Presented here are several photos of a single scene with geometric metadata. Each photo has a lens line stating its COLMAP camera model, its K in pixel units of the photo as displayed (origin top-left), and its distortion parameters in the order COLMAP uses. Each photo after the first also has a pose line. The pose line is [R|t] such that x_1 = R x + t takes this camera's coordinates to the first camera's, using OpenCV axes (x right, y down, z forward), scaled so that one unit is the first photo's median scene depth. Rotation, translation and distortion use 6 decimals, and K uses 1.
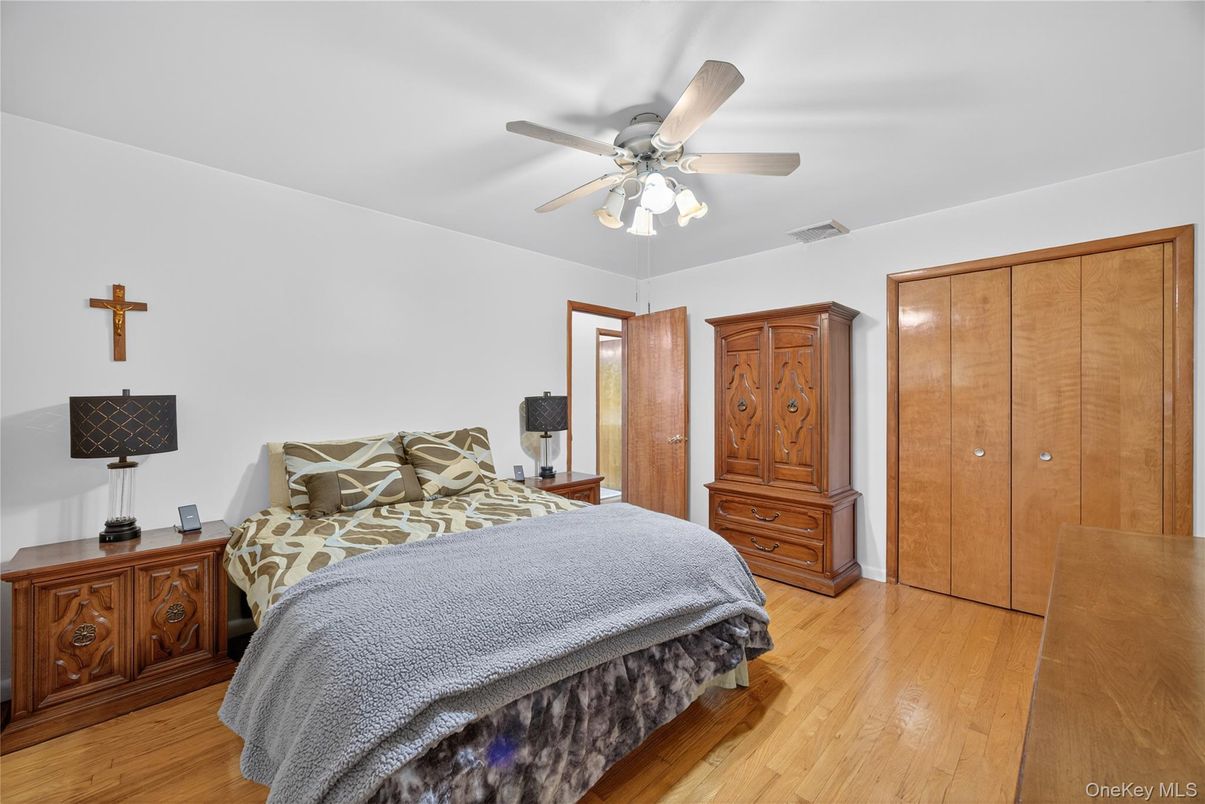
lens RADIAL K [[466.4, 0, 603.9], [0, 466.4, 395.7], [0, 0, 1]] dist [-0.033425, 0.005168]
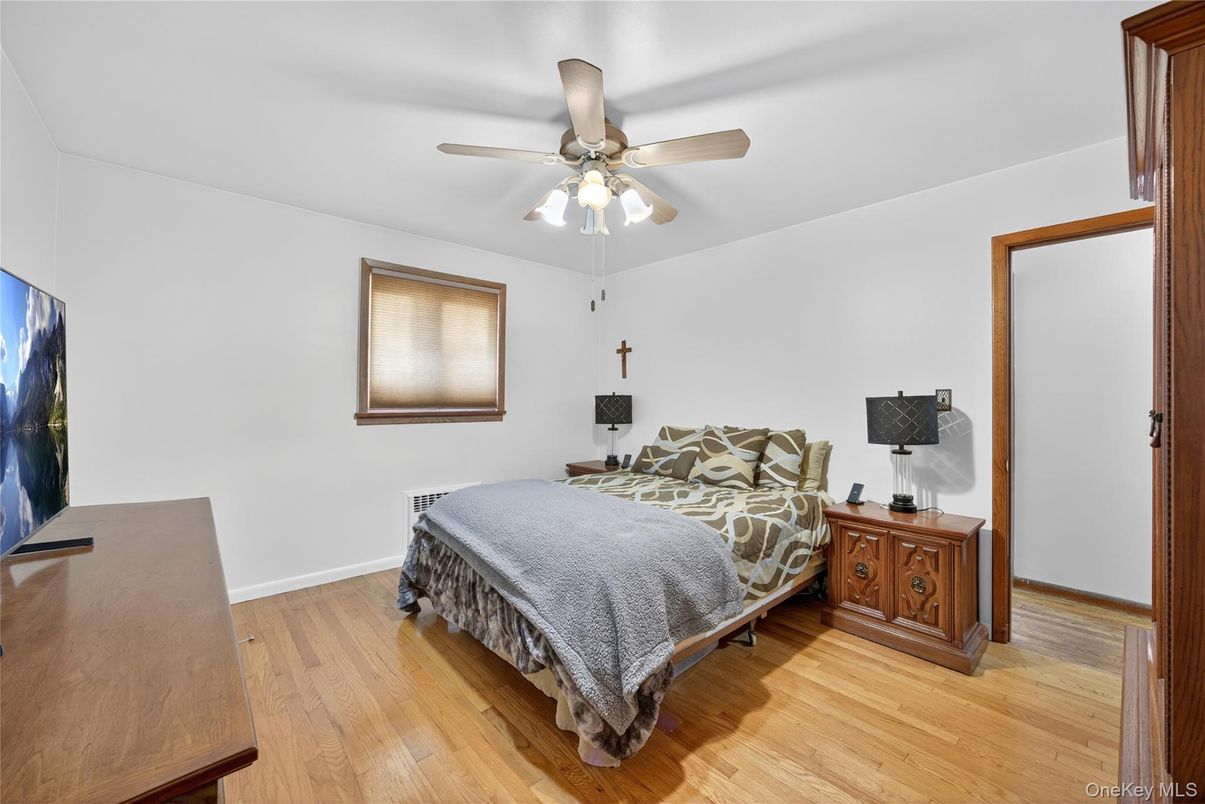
lens RADIAL K [[466.4, 0, 603.9], [0, 466.4, 395.7], [0, 0, 1]] dist [-0.033425, 0.005168]
pose [[-0.032060, -0.000001, -0.999486, 1.014311], [-0.002319, 0.999997, 0.000073, 0.001218], [0.999483, 0.002320, -0.032060, 0.972177]]
